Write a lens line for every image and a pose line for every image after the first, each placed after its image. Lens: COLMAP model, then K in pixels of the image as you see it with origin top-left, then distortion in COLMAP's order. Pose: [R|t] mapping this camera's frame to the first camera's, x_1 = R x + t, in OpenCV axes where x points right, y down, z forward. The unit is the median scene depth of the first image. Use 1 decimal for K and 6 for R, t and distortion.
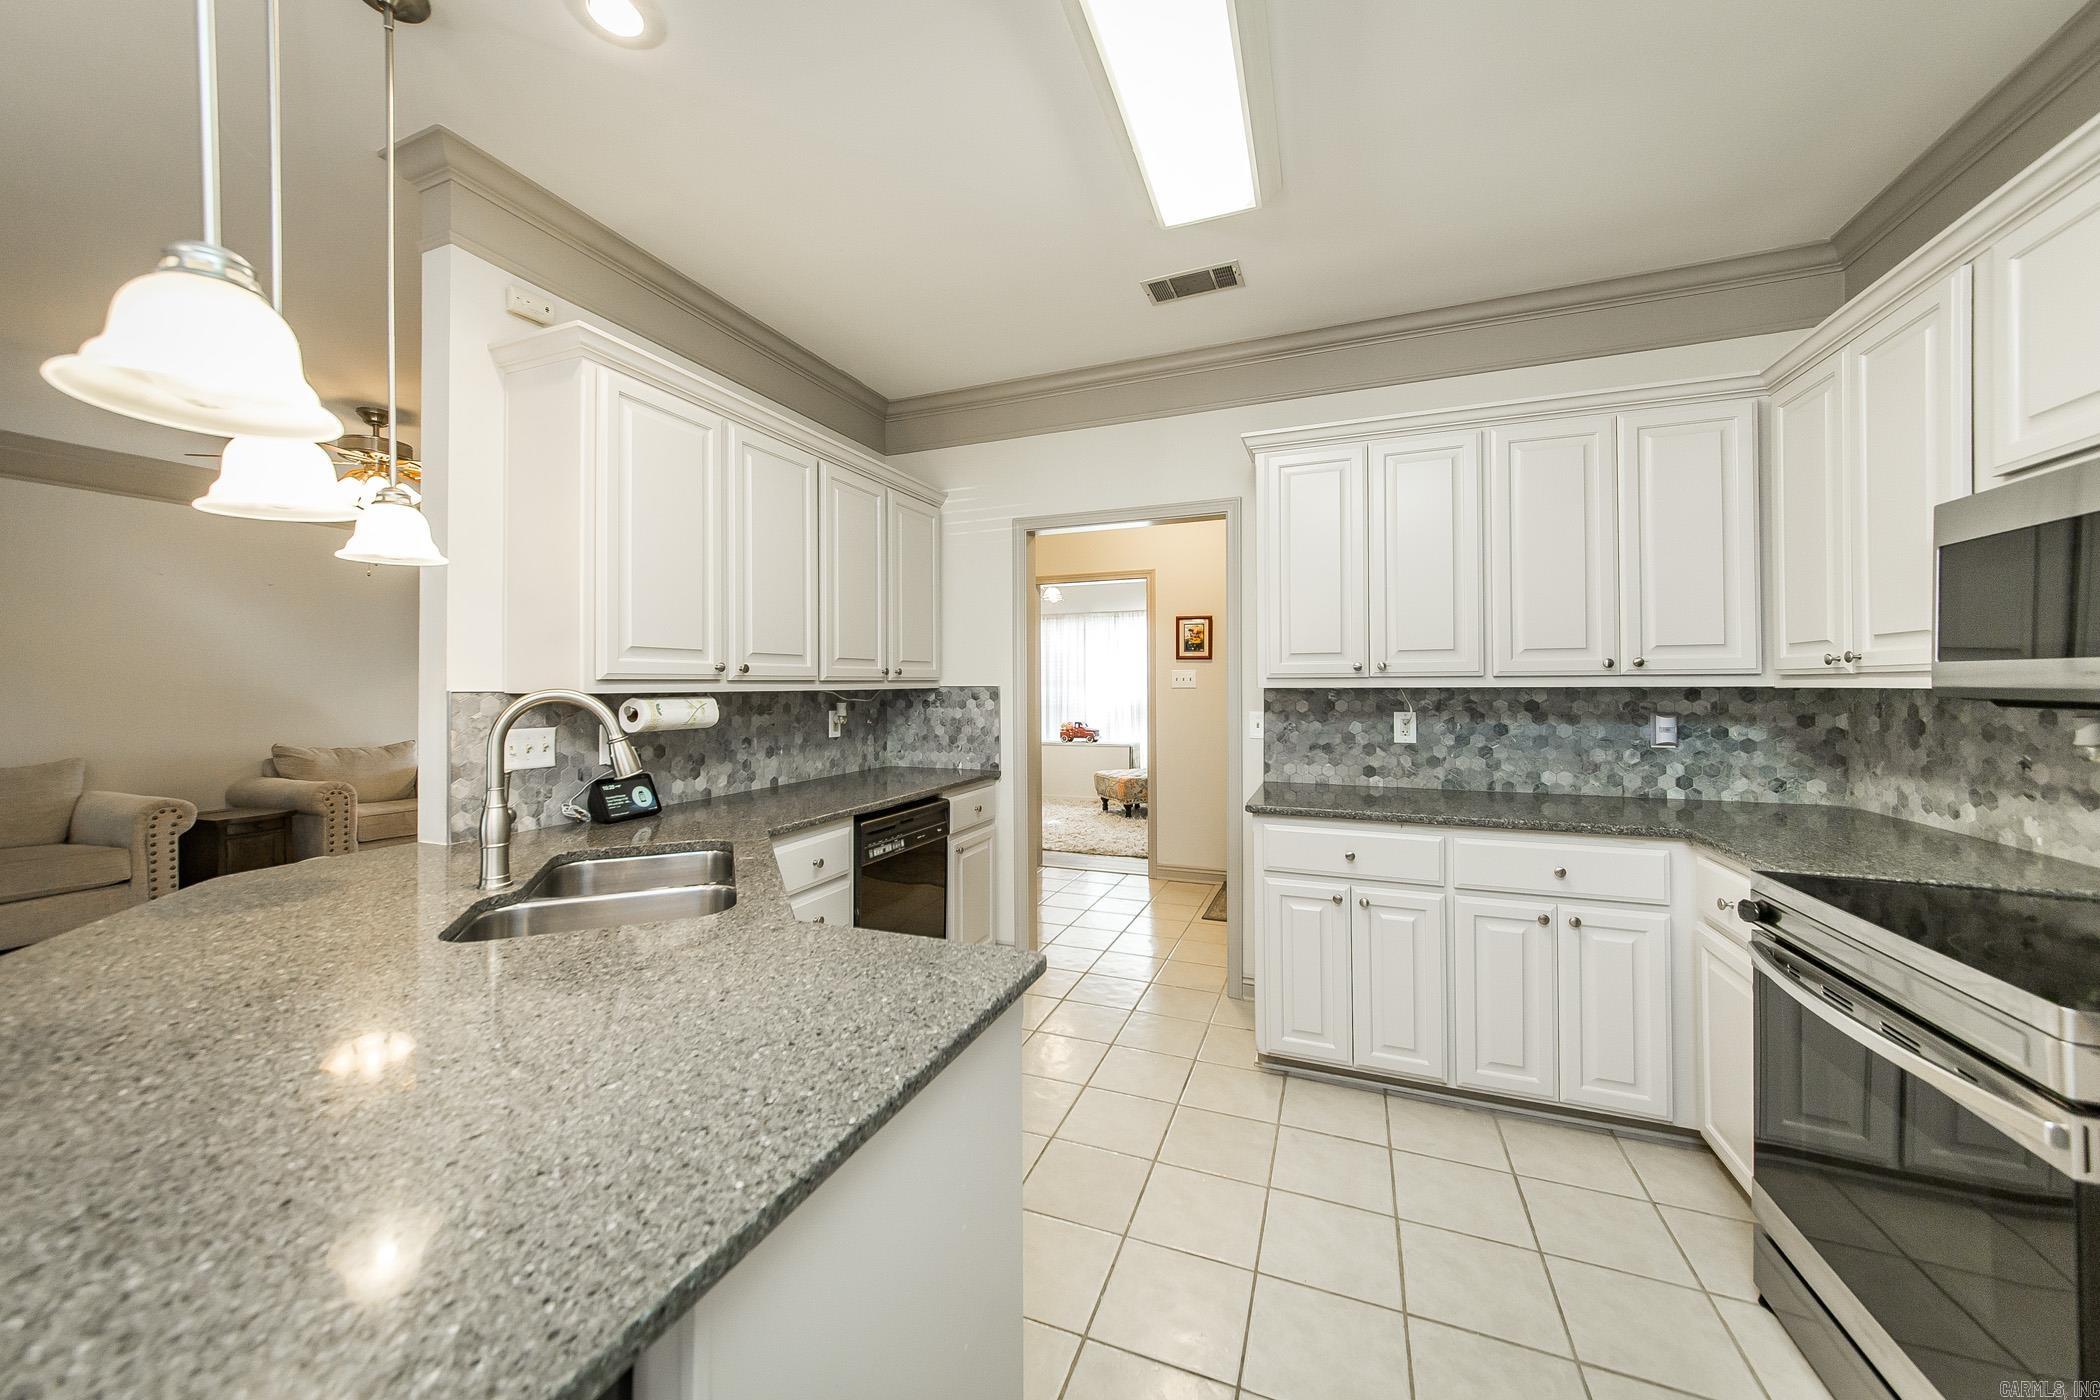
lens RADIAL K [[744.0, 0, 1047.6], [0, 744.0, 680.6], [0, 0, 1]] dist [-0.000326, 0.000033]
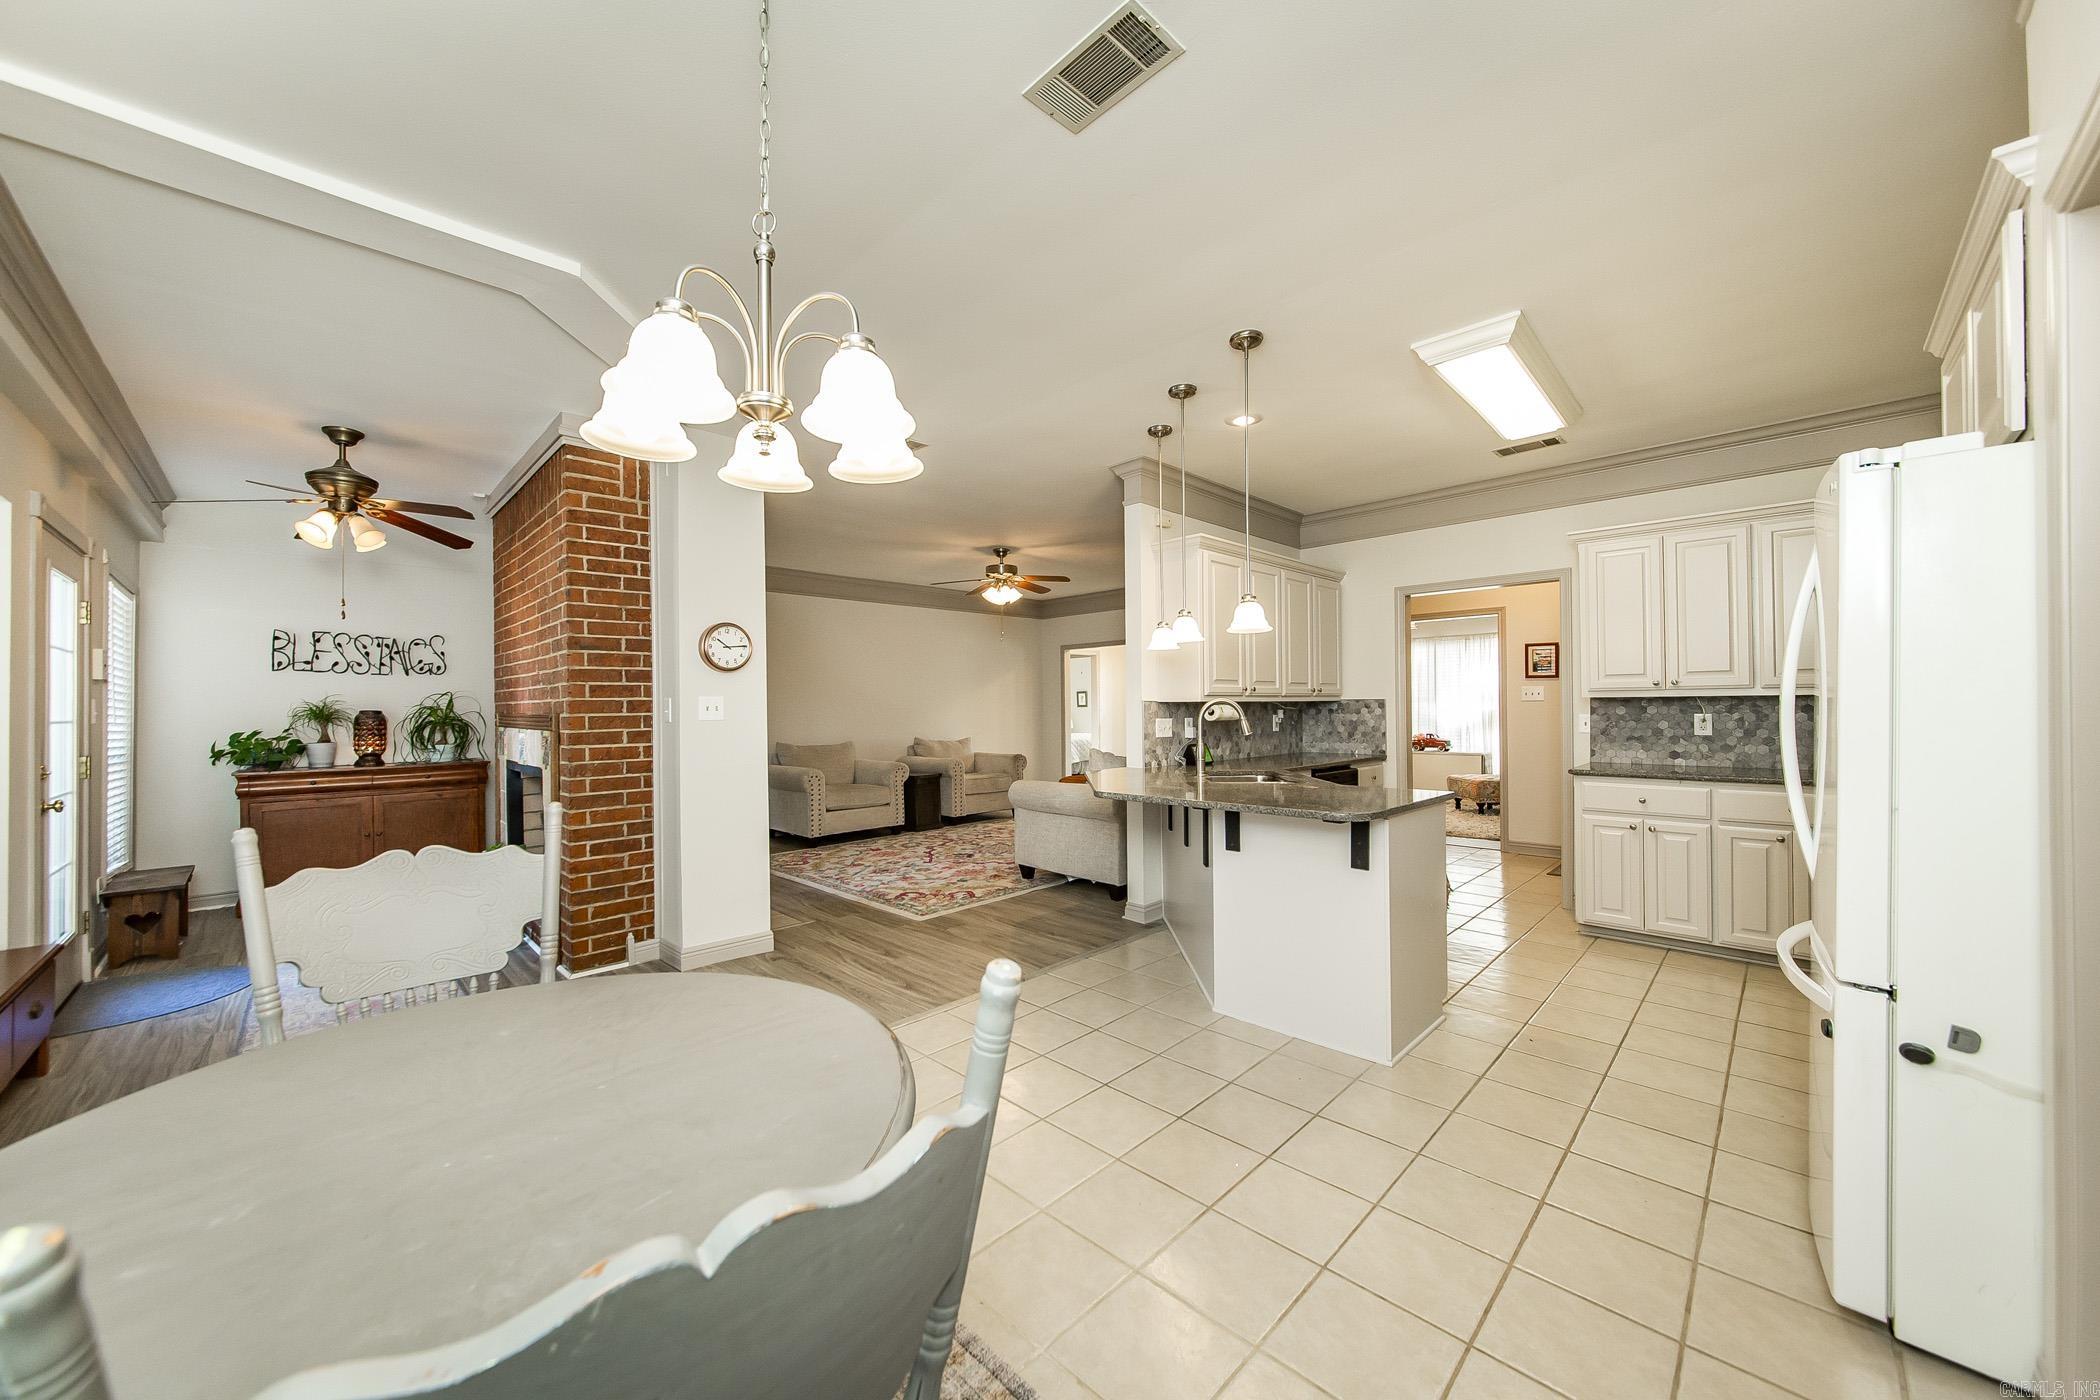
lens RADIAL K [[753.0, 0, 1044.3], [0, 753.0, 704.8], [0, 0, 1]] dist [-0.016952, -0.000192]
pose [[0.915256, -0.004648, -0.402846, -0.104038], [0.006671, 0.999971, 0.003618, 0.011284], [0.402818, -0.005999, 0.915260, -0.811937]]
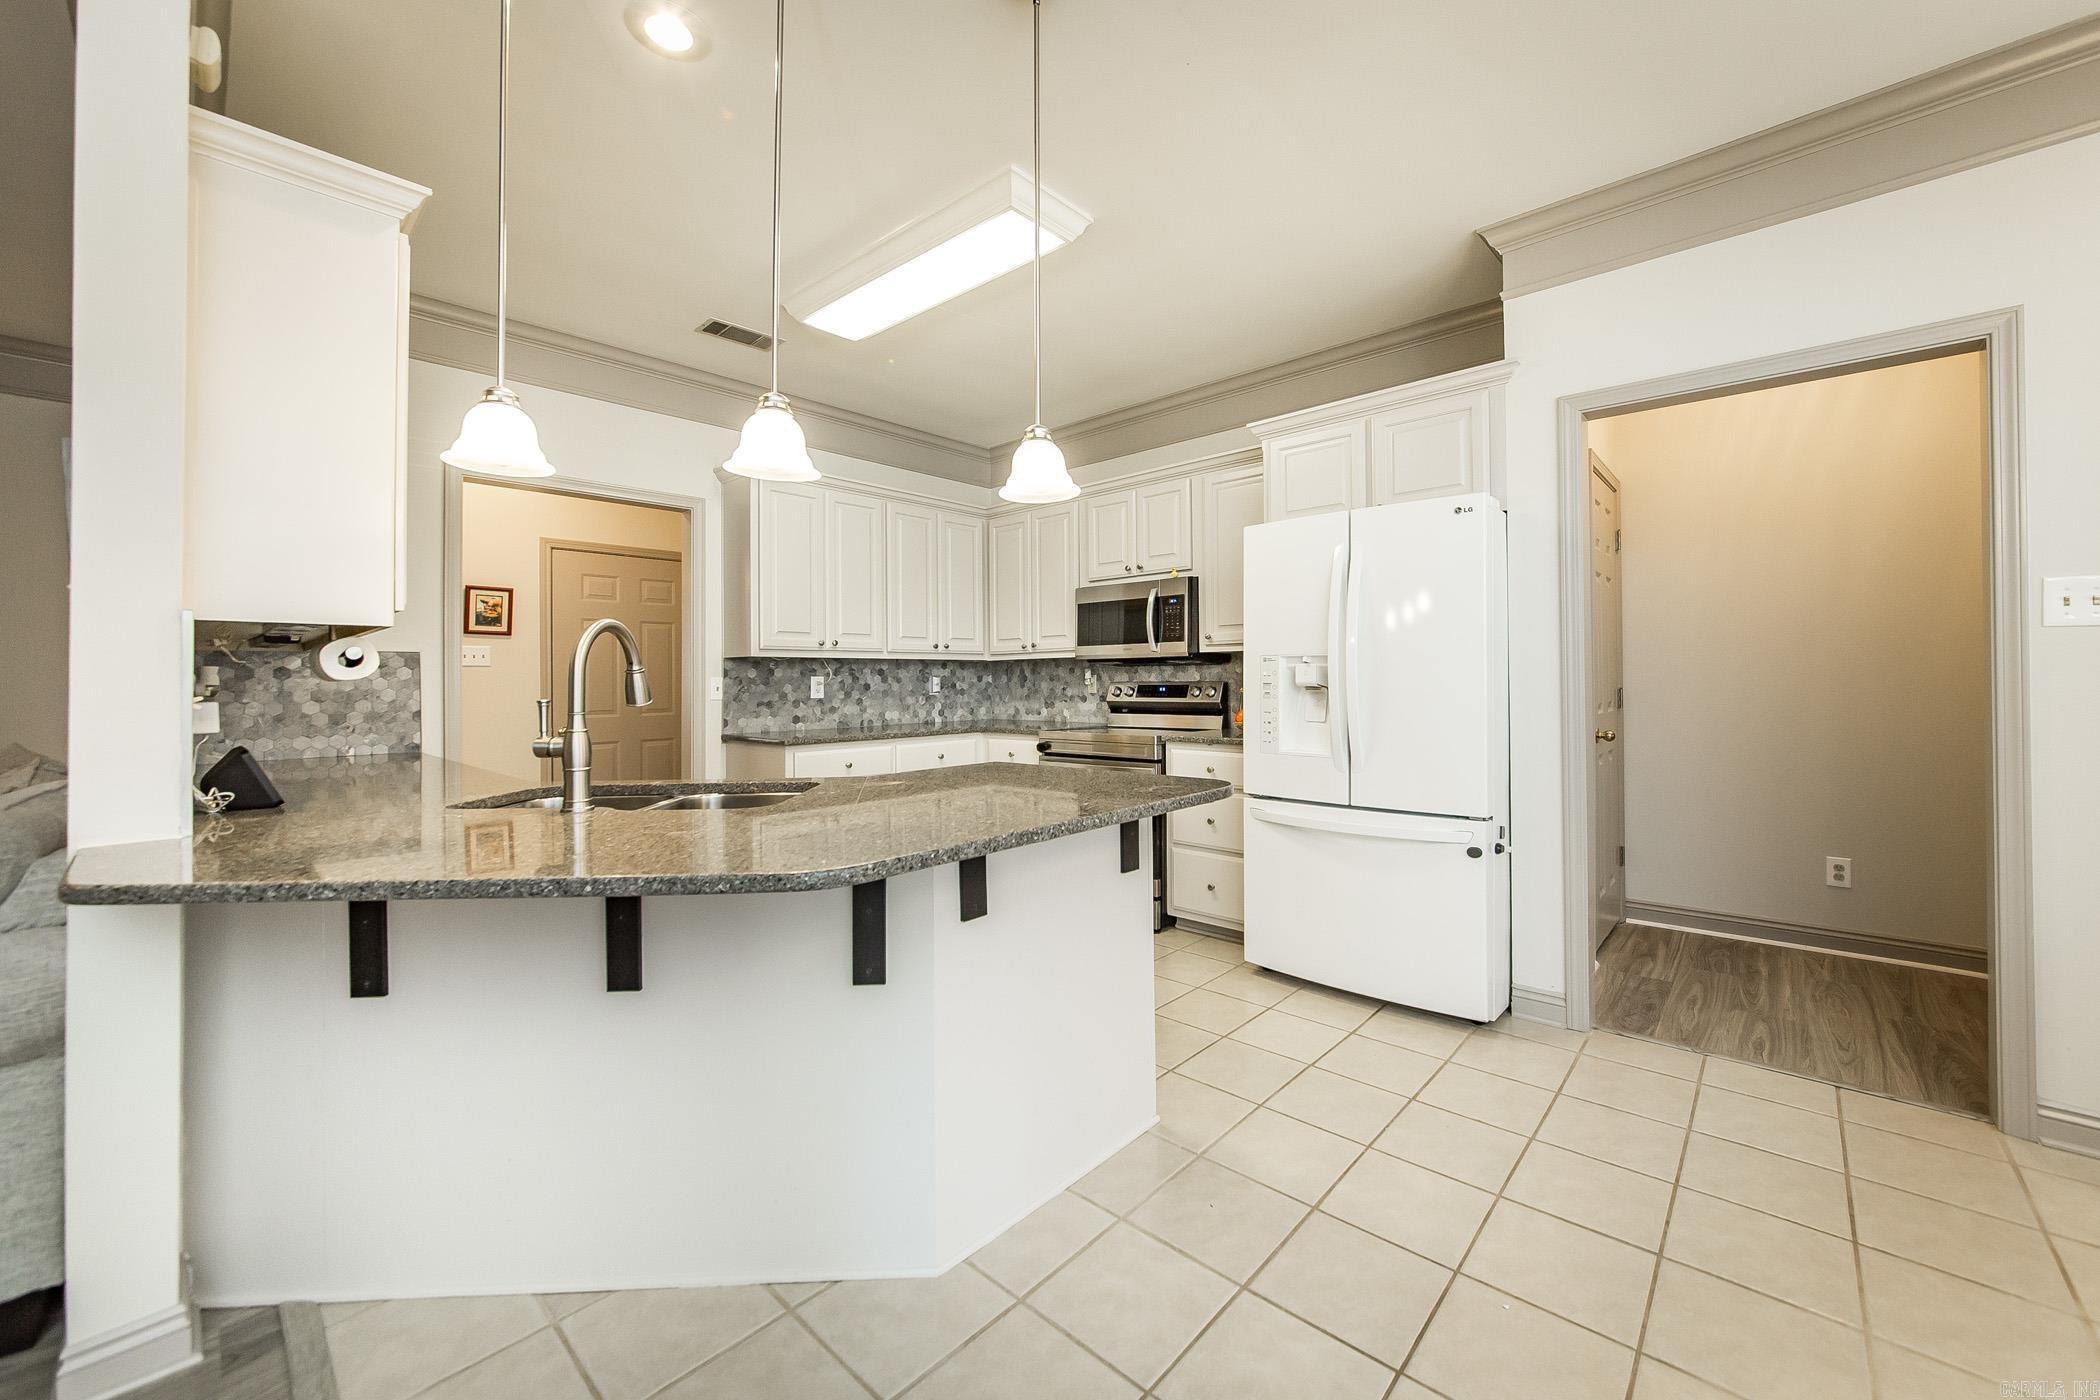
lens RADIAL K [[814.0, 0, 1053.8], [0, 814.0, 674.1], [0, 0, 1]] dist [-0.001387, -0.000115]
pose [[0.362082, 0.009731, 0.932095, -0.812772], [0.002498, 0.999932, -0.011410, 0.055661], [-0.932143, 0.006460, 0.362033, 0.000968]]
